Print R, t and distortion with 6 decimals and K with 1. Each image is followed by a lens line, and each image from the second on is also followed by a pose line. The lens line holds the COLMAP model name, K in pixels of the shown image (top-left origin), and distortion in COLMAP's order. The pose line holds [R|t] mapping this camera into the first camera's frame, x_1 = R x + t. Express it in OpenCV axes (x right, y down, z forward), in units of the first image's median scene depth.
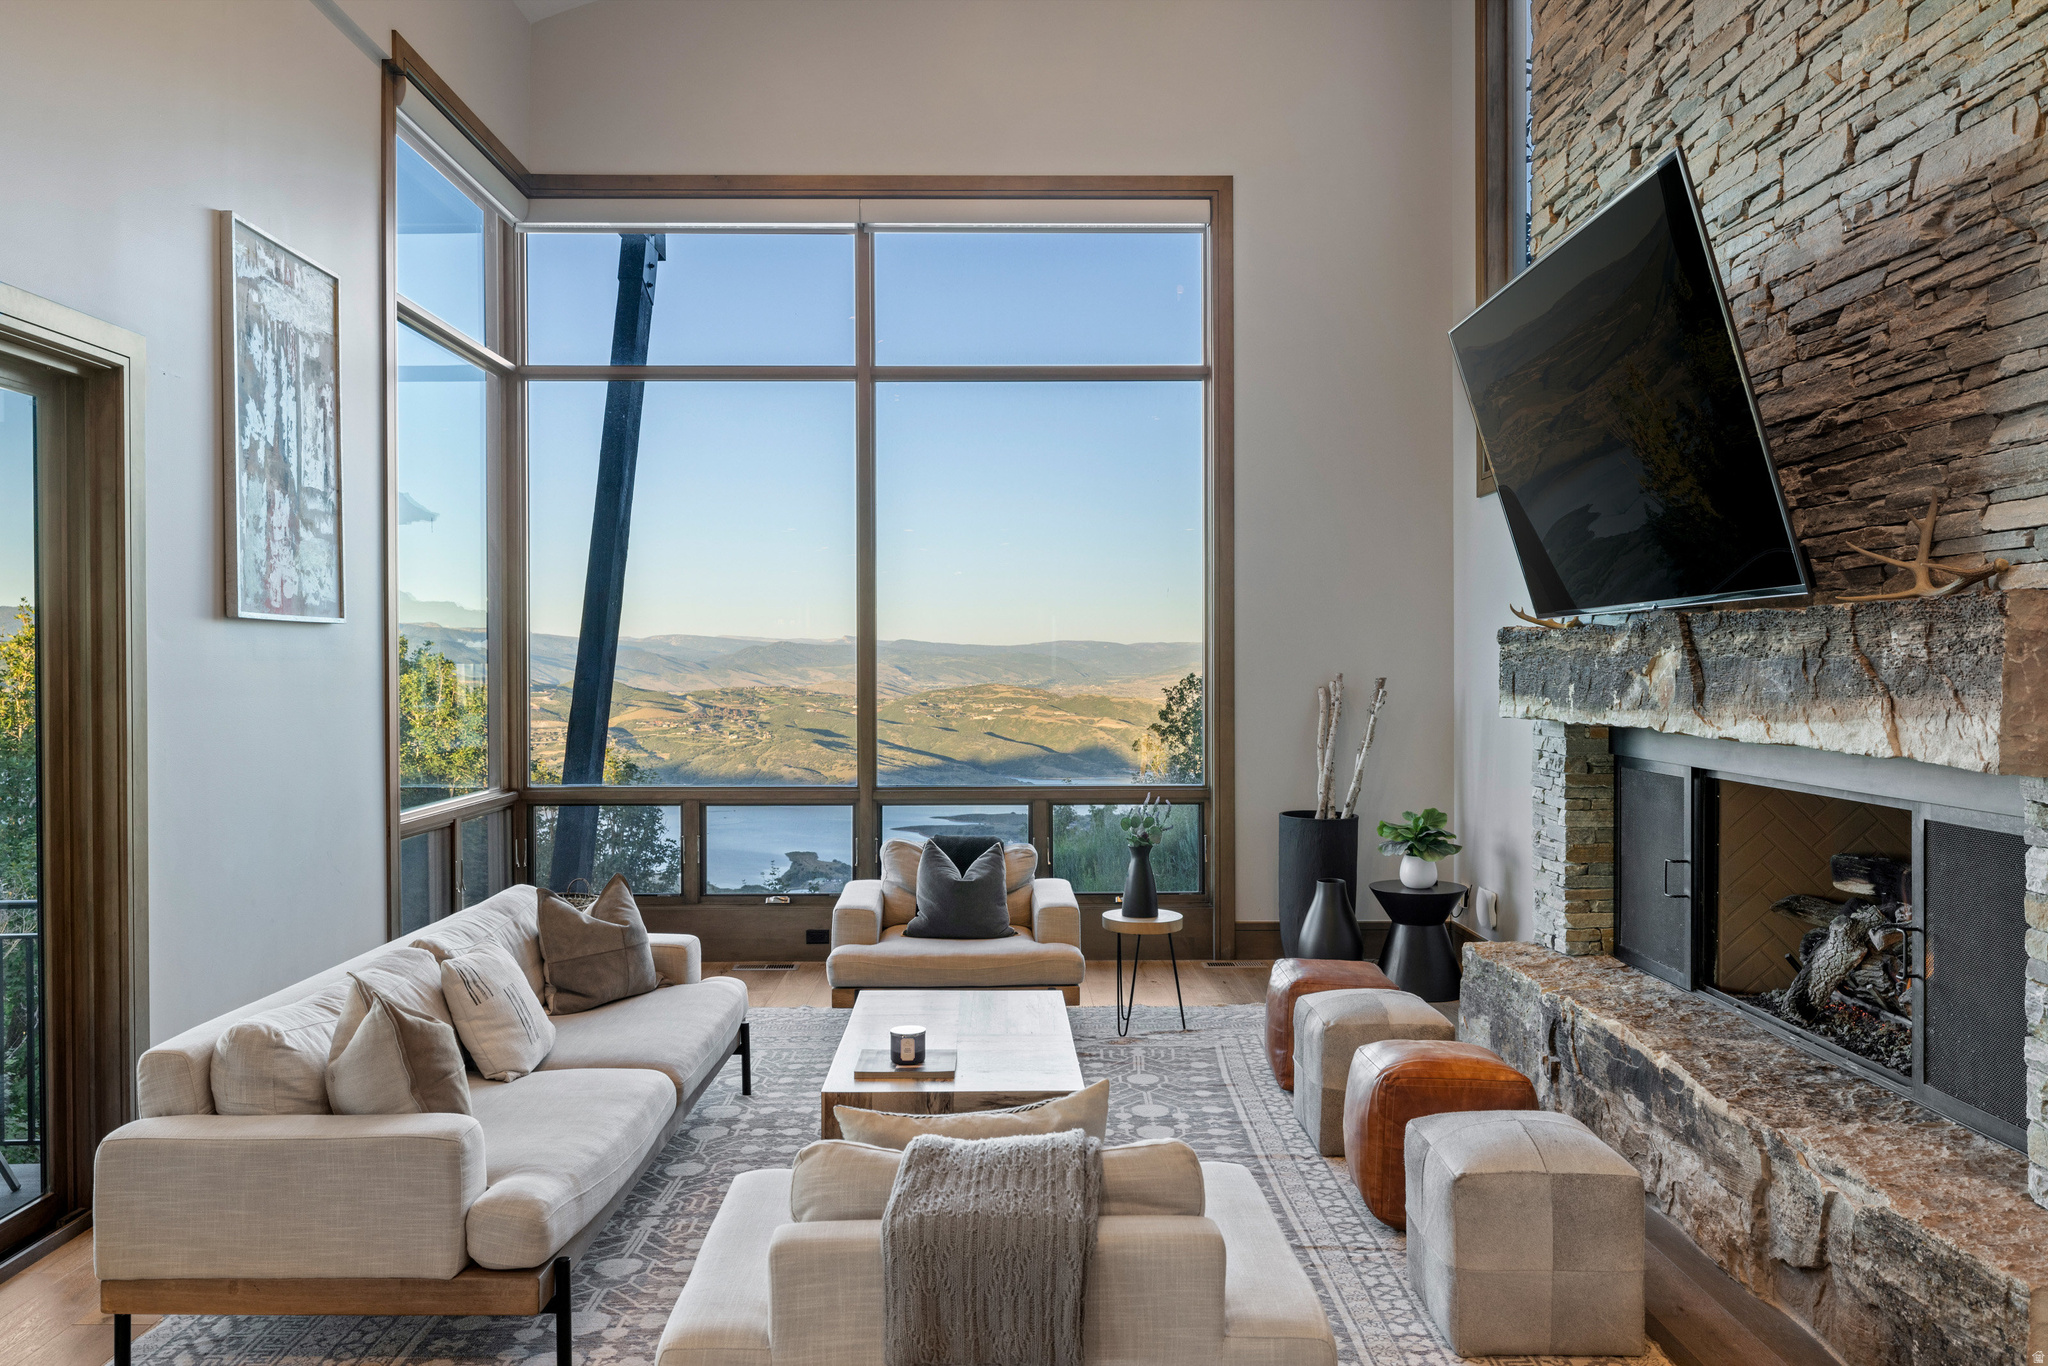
lens RADIAL K [[1489.2, 0, 1037.4], [0, 1489.2, 685.7], [0, 0, 1]] dist [0.004925, 0.001604]
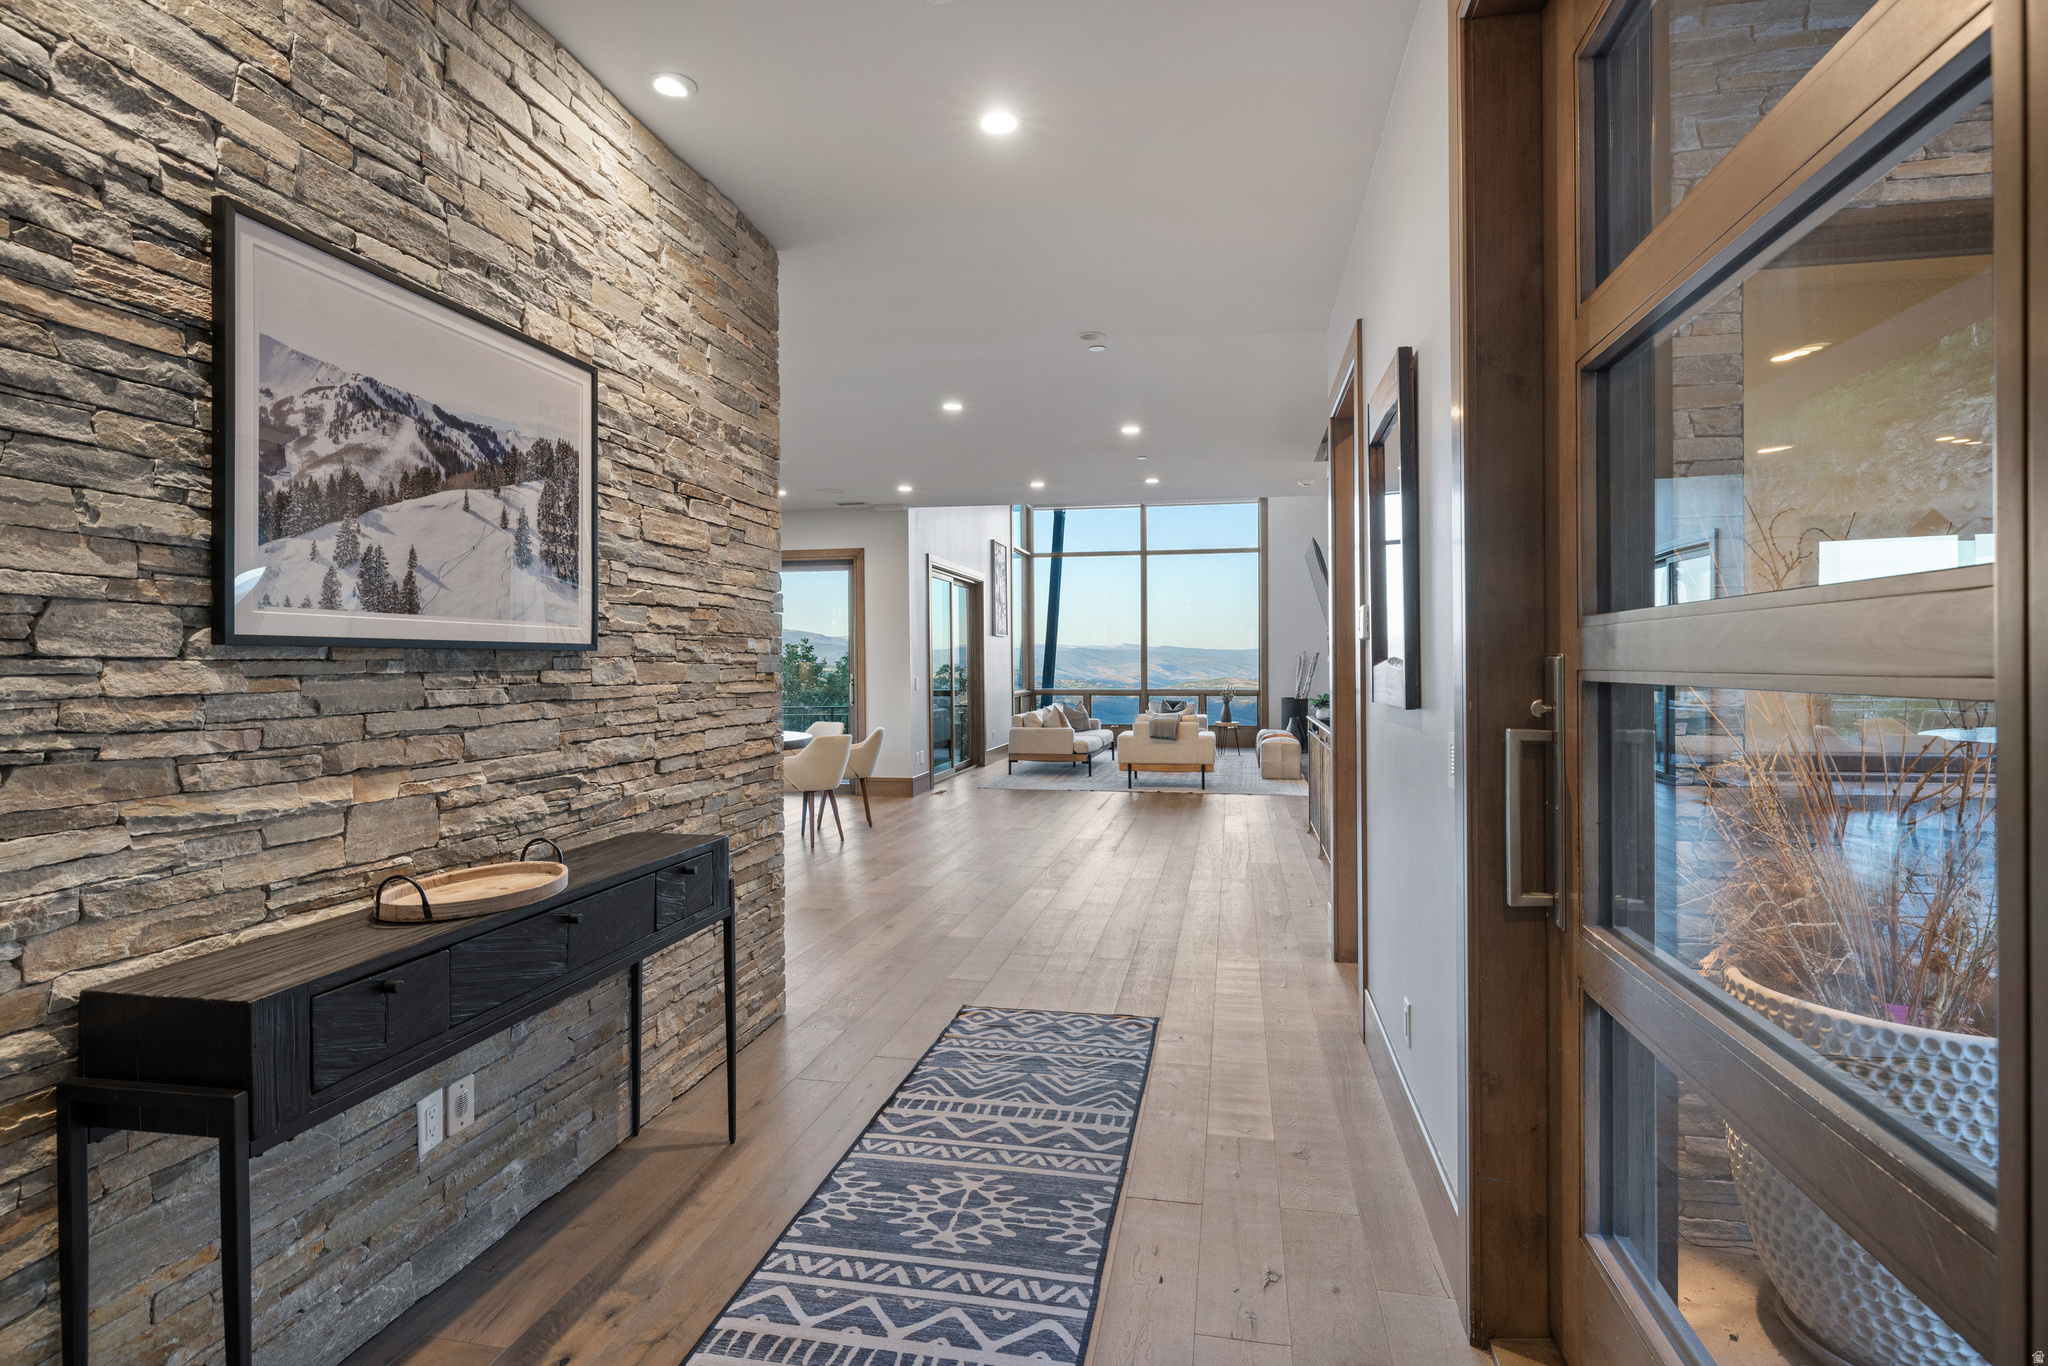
lens RADIAL K [[1045.5, 0, 1029.4], [0, 1045.5, 678.6], [0, 0, 1]] dist [-0.000520, -0.000004]
pose [[0.976087, -0.000229, -0.217380, 0.182565], [0.000362, 1.000000, 0.000573, 0.068044], [0.217380, -0.000638, 0.976087, -1.704571]]
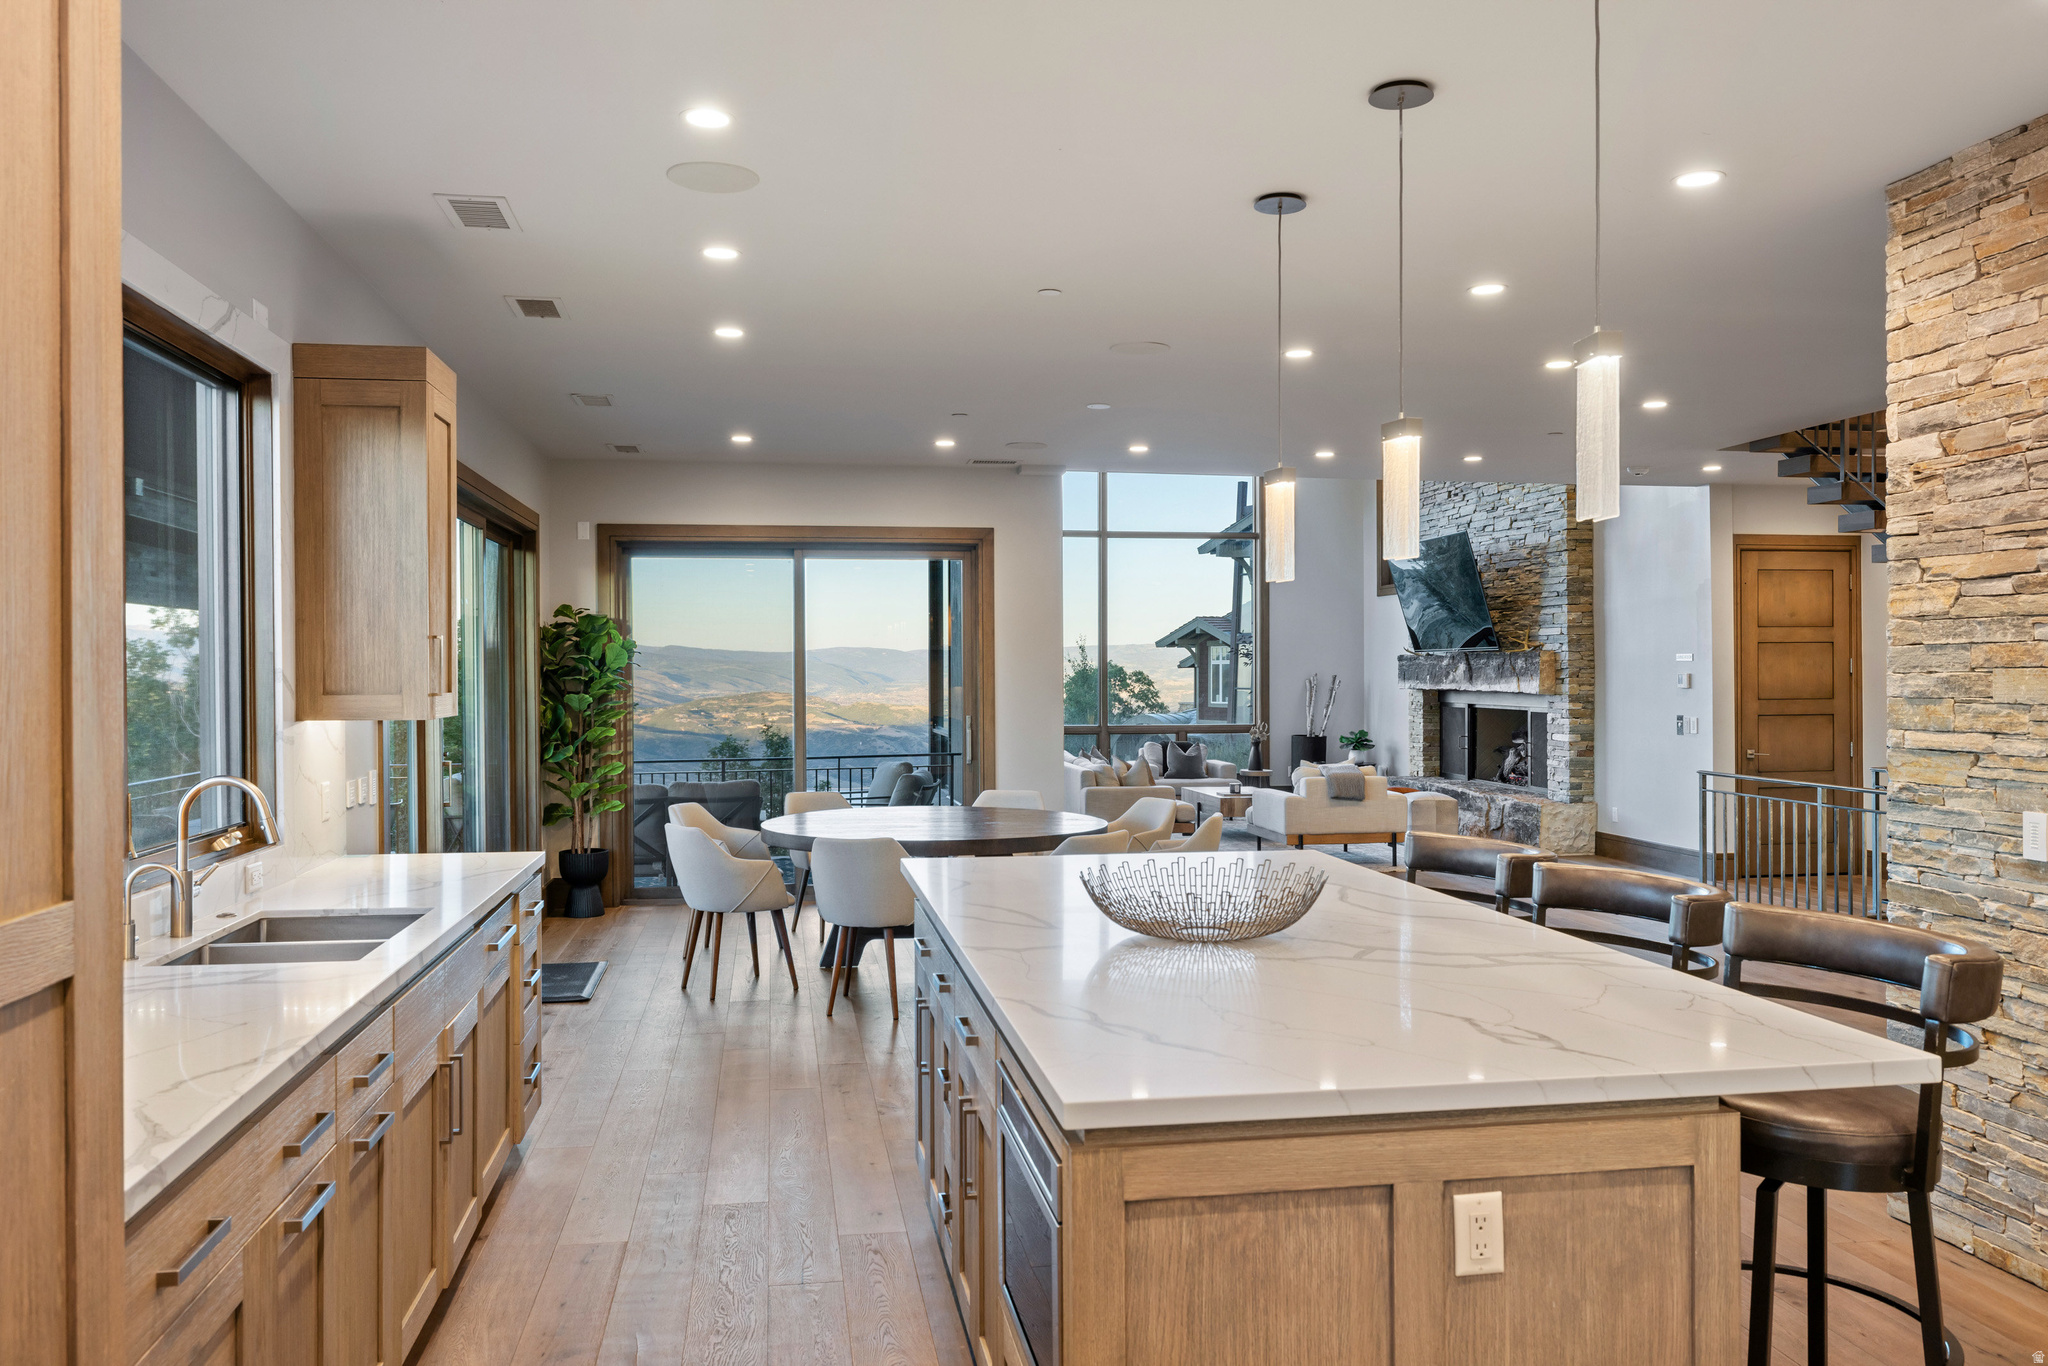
lens RADIAL K [[1489.2, 0, 1032.4], [0, 1489.2, 685.2], [0, 0, 1]] dist [0.004925, 0.001604]
pose [[0.990600, -0.000643, 0.136785, -0.774721], [0.001156, 0.999993, -0.003674, 0.026909], [-0.136782, 0.003798, 0.990594, -1.707029]]
